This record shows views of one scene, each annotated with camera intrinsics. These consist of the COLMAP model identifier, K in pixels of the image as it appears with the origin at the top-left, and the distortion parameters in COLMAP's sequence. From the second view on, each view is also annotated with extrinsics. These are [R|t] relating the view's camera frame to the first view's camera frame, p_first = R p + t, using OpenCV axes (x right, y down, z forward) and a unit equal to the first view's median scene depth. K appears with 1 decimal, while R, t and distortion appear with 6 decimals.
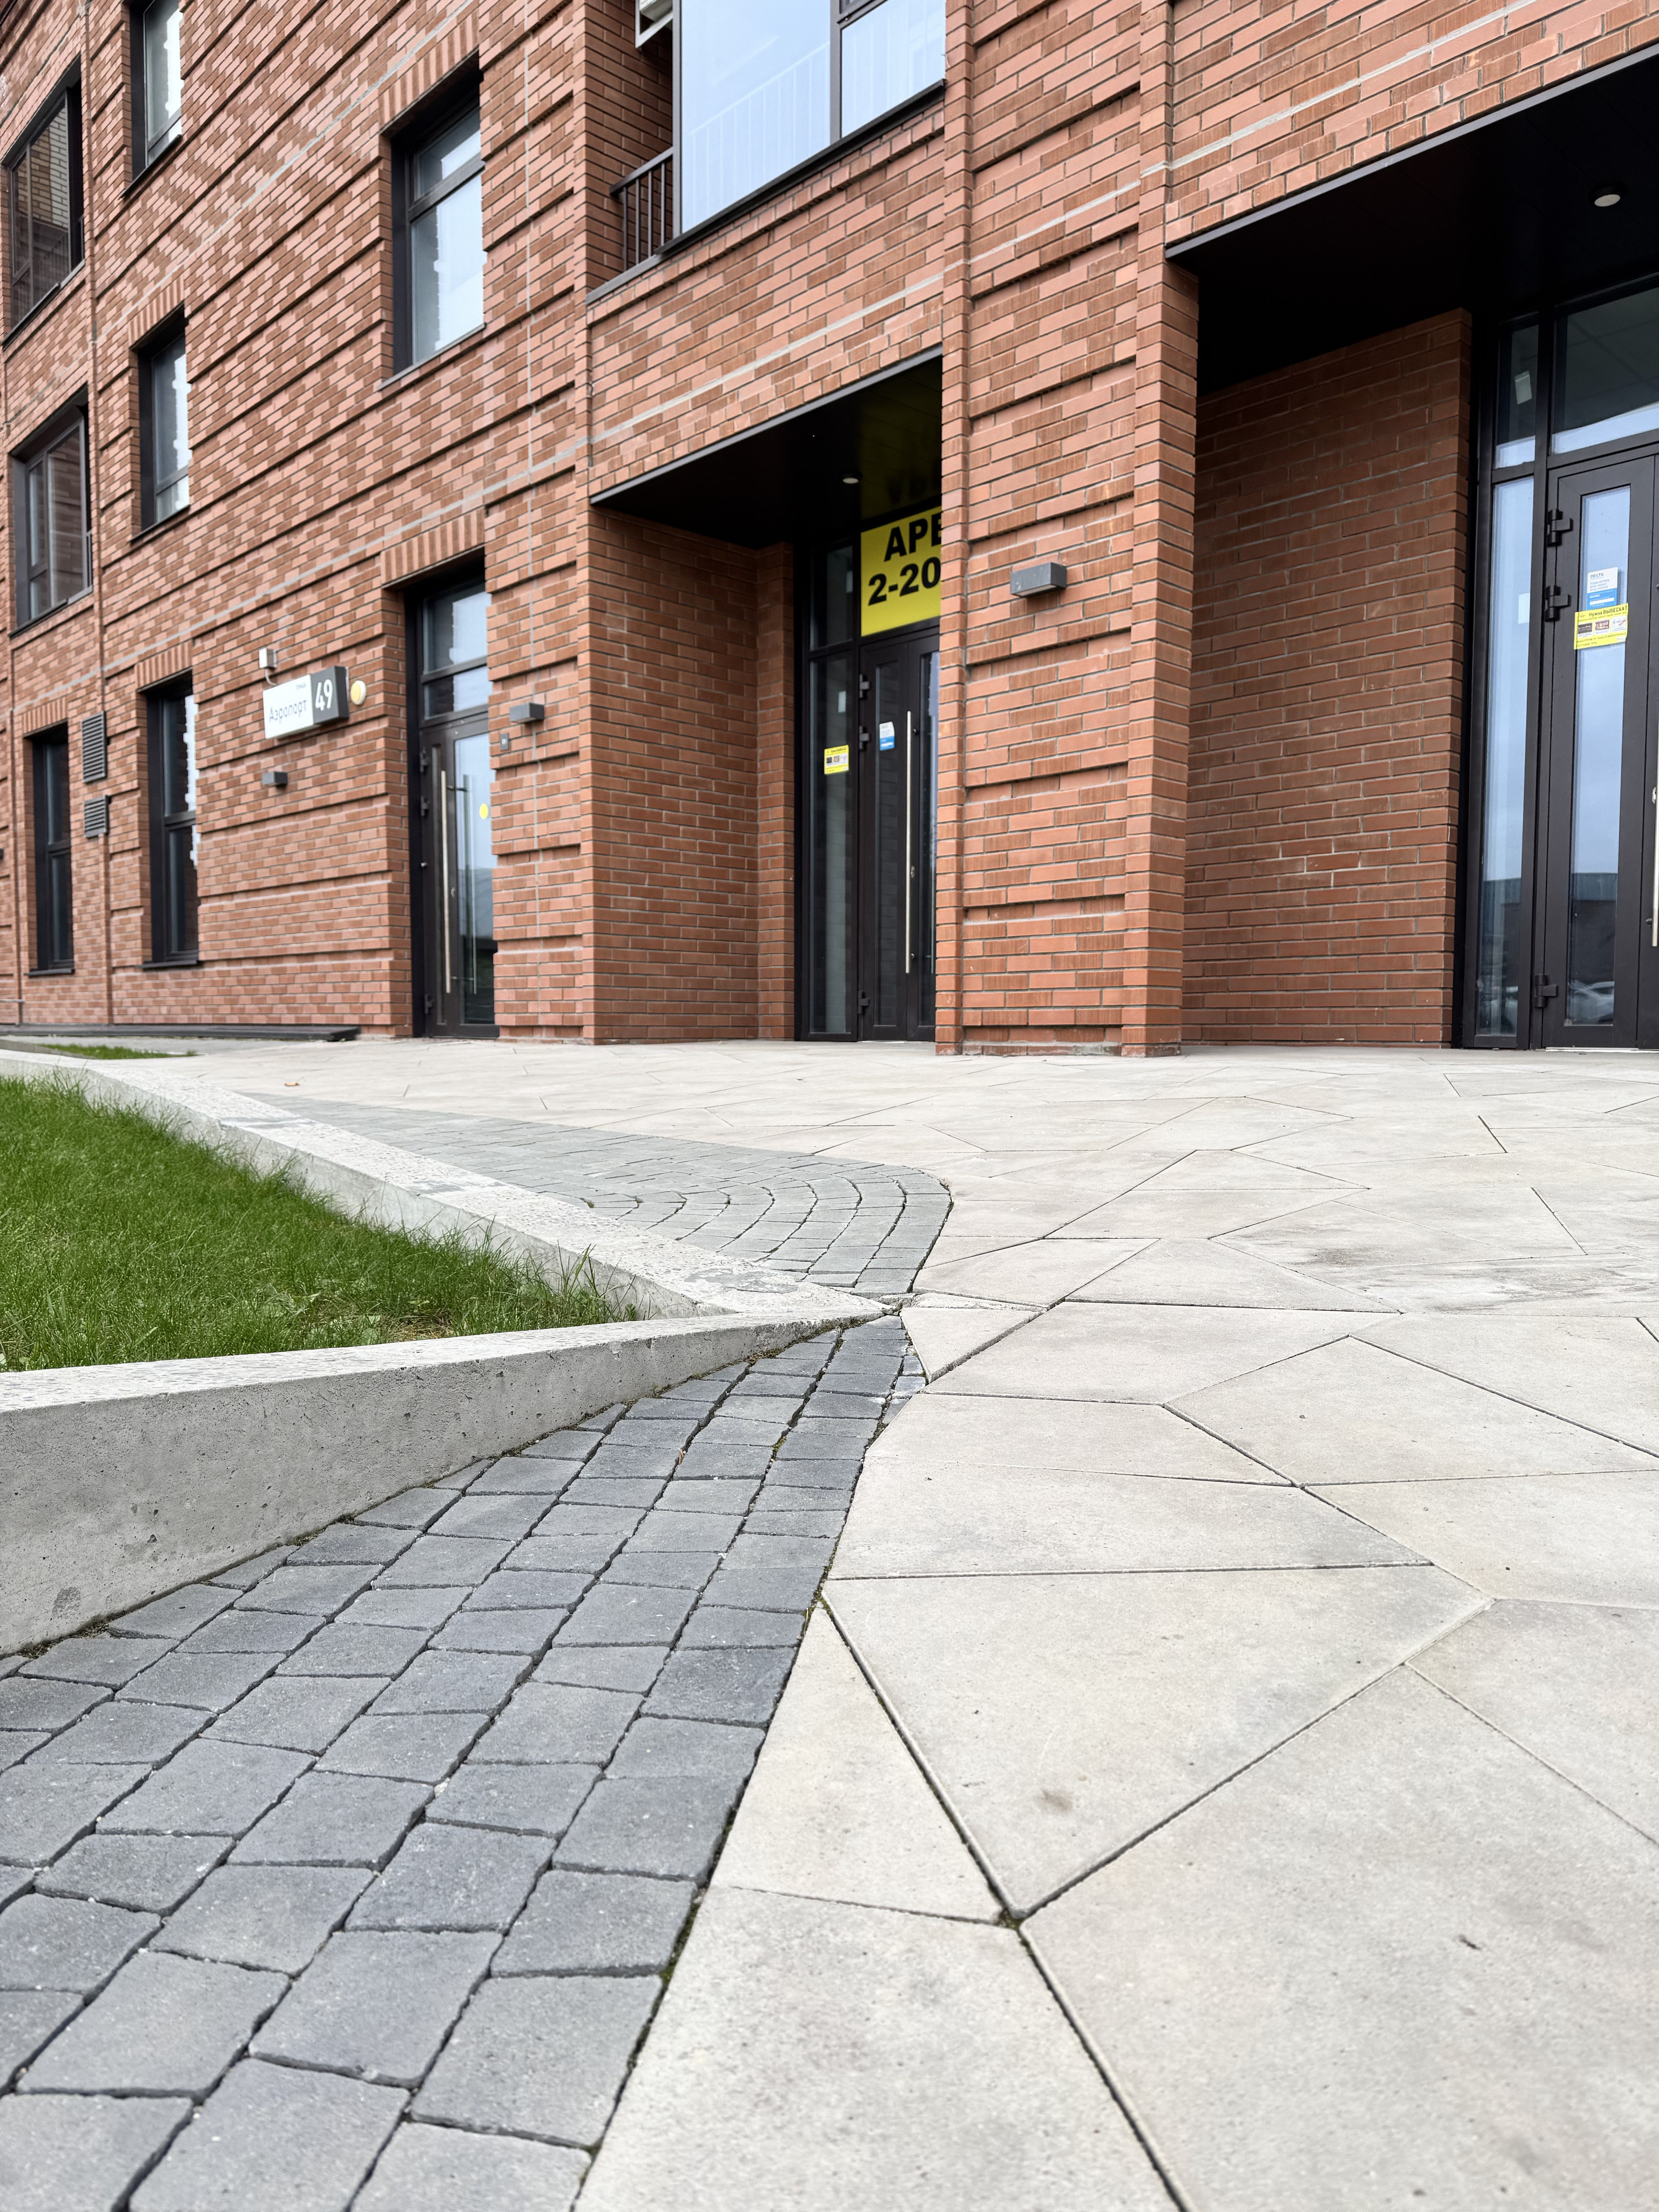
lens RADIAL K [[1488.4, 0, 874.1], [0, 1488.4, 1112.1], [0, 0, 1]] dist [0.037087, -0.029192]
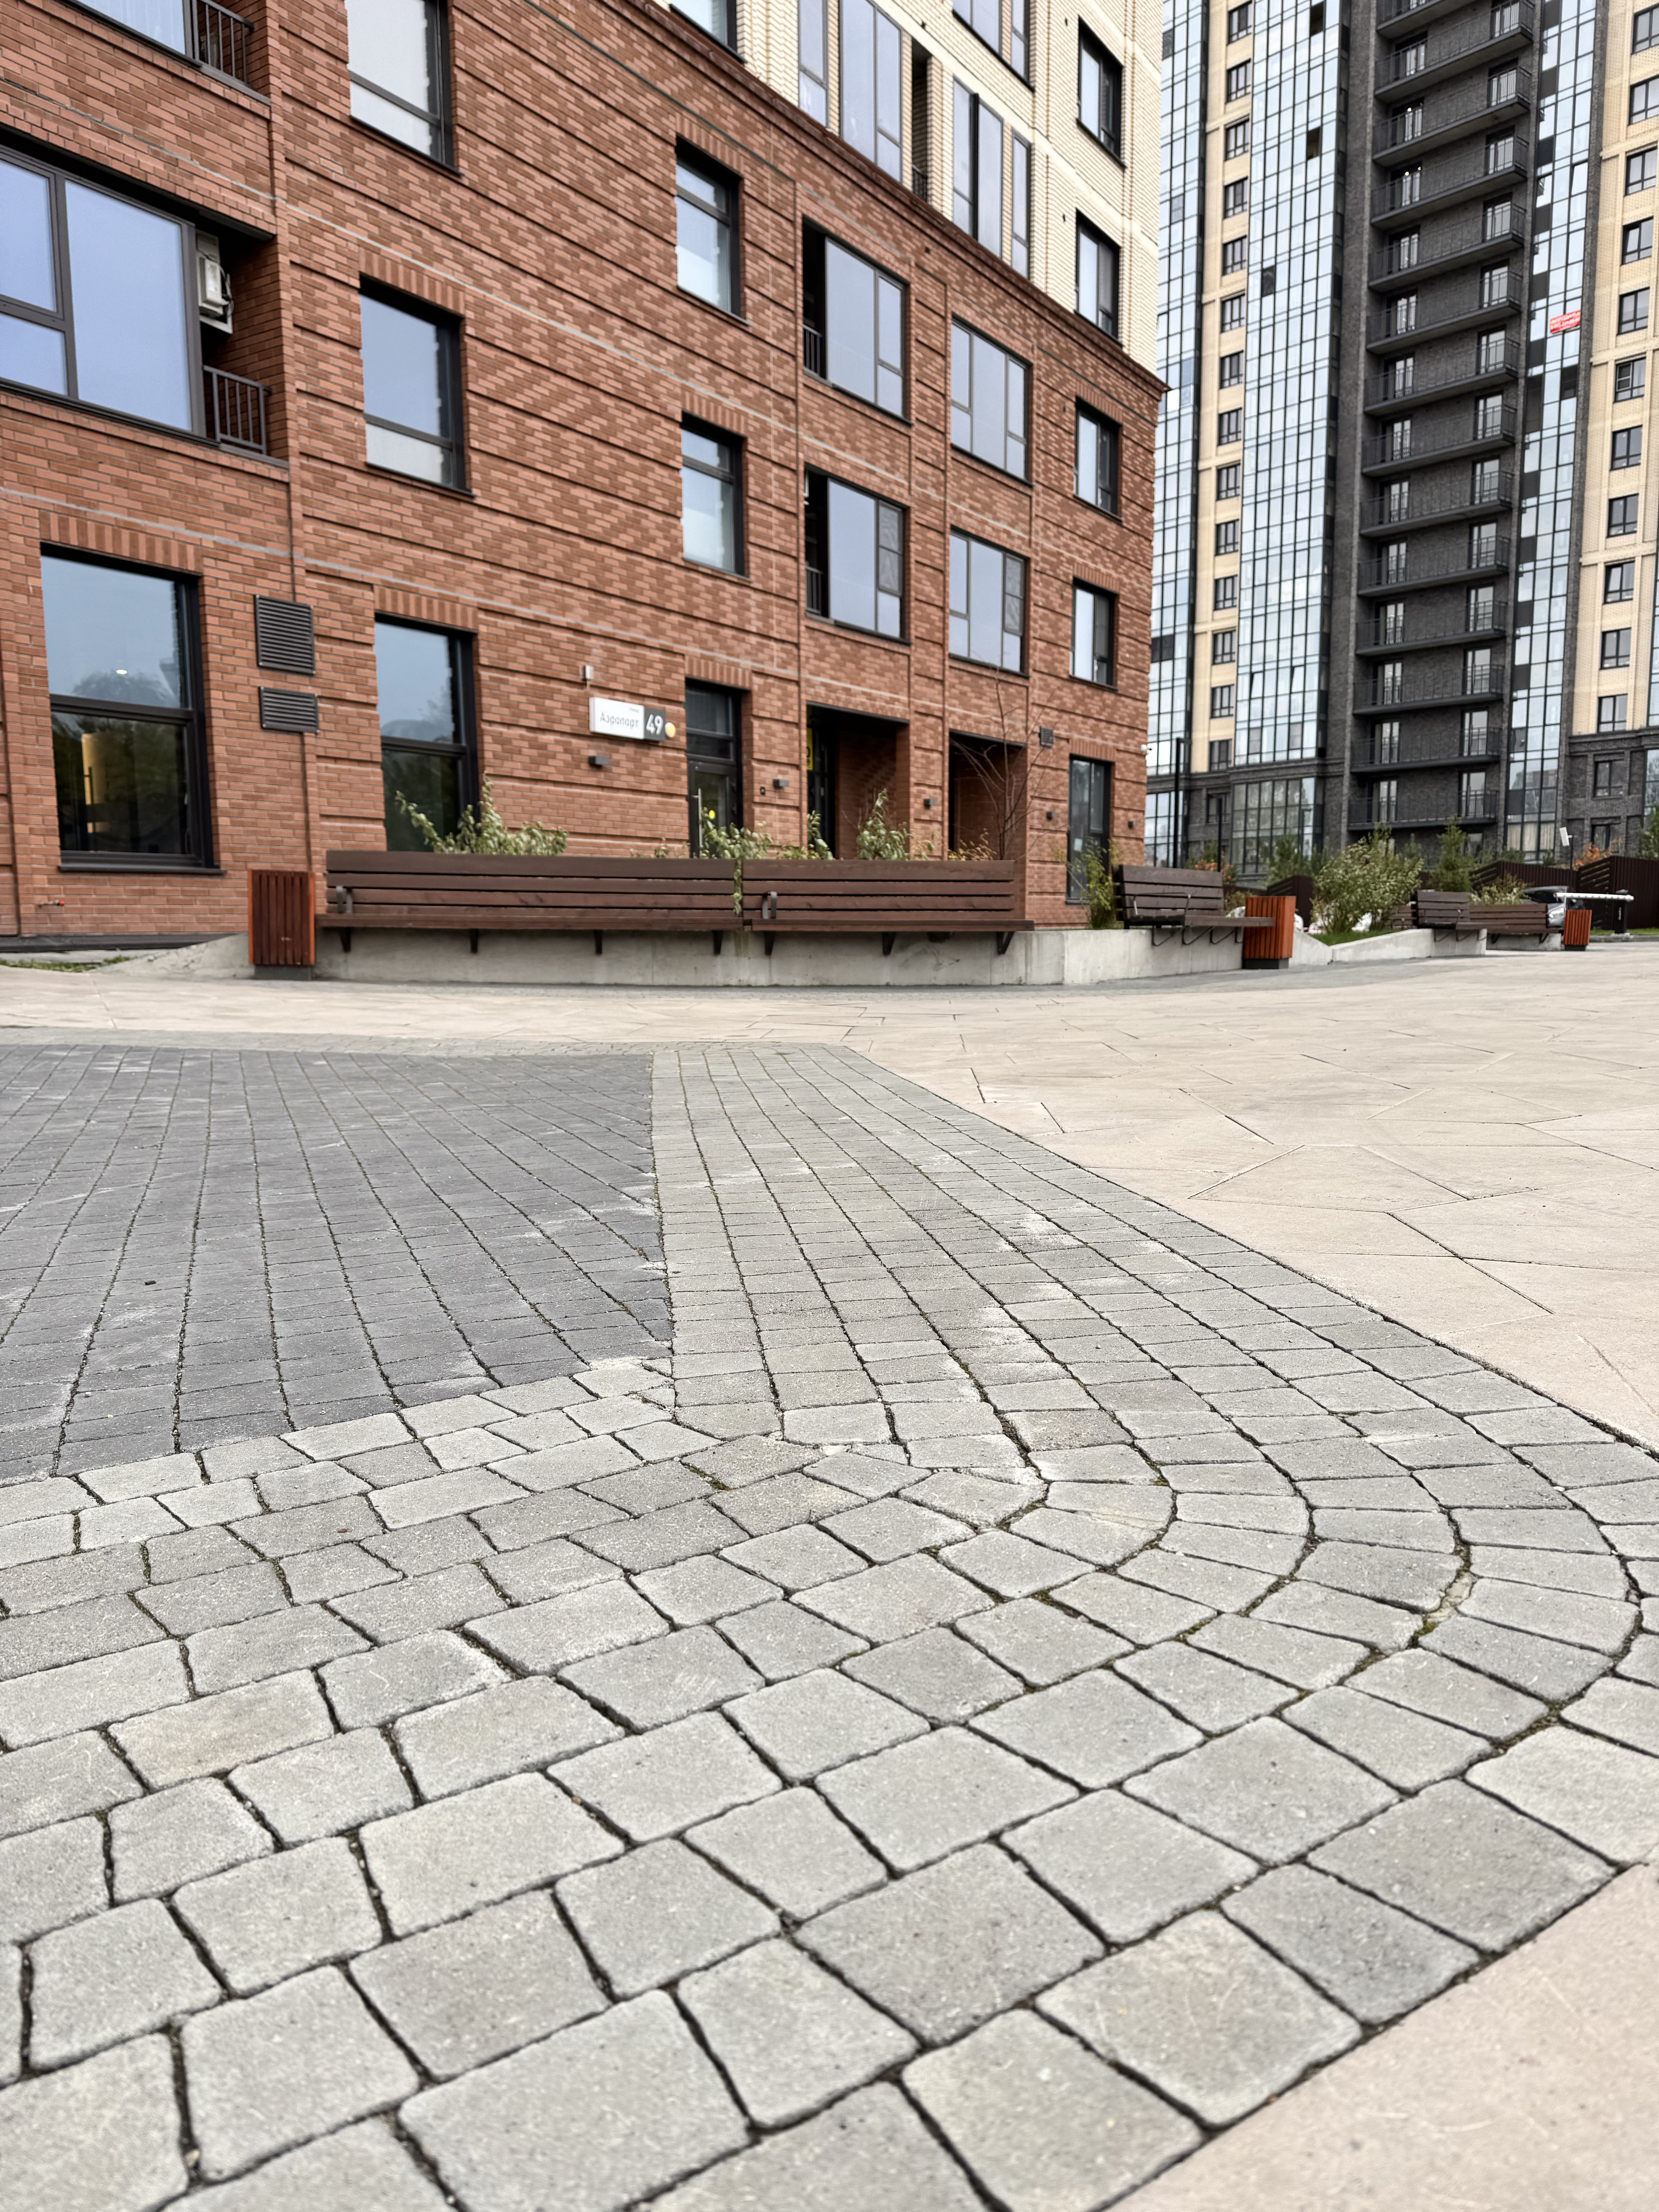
lens RADIAL K [[1555.4, 0, 827.6], [0, 1555.4, 1115.8], [0, 0, 1]] dist [0.030694, -0.032222]
pose [[-0.202431, -0.126970, 0.971030, -2.372905], [0.061086, 0.987991, 0.141922, -0.102295], [-0.977389, 0.088045, -0.192244, 1.345080]]
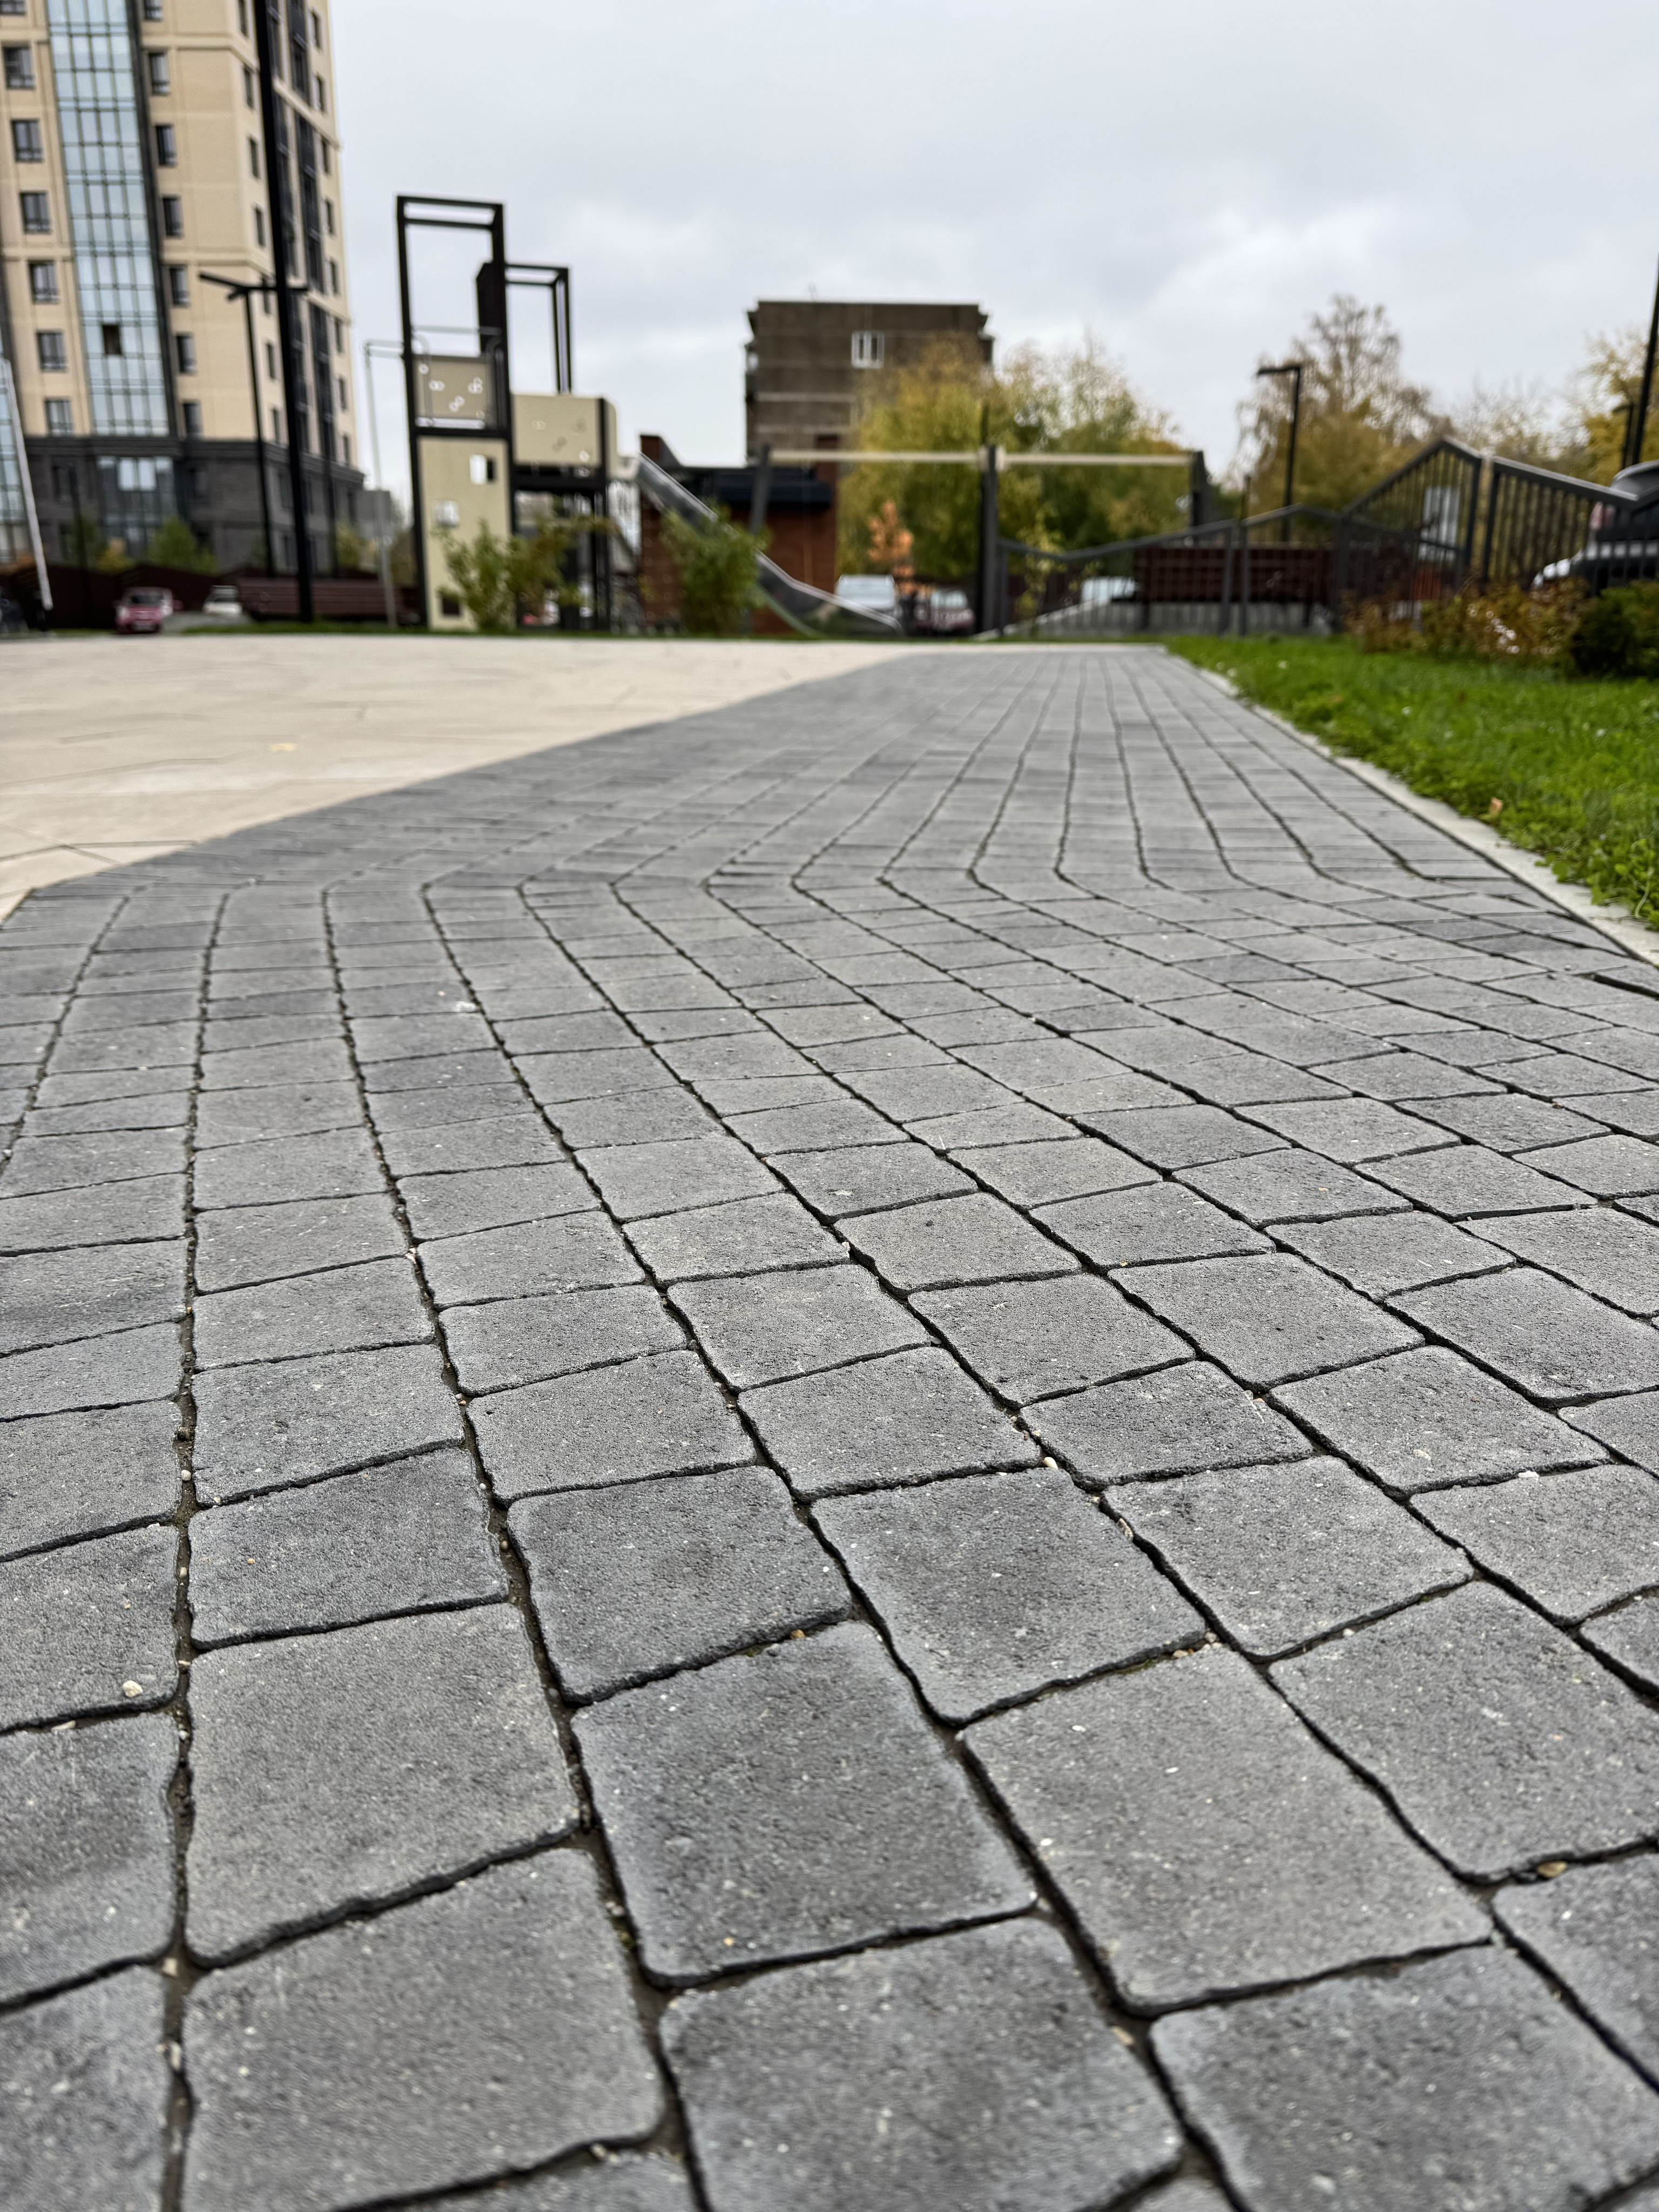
lens RADIAL K [[1577.0, 0, 838.6], [0, 1577.0, 1107.2], [0, 0, 1]] dist [-0.002828, -0.006593]
pose [[-0.867851, -0.160157, 0.470303, -3.199124], [0.010645, 0.940406, 0.339888, -0.104808], [-0.496711, 0.299978, -0.814427, 1.526101]]
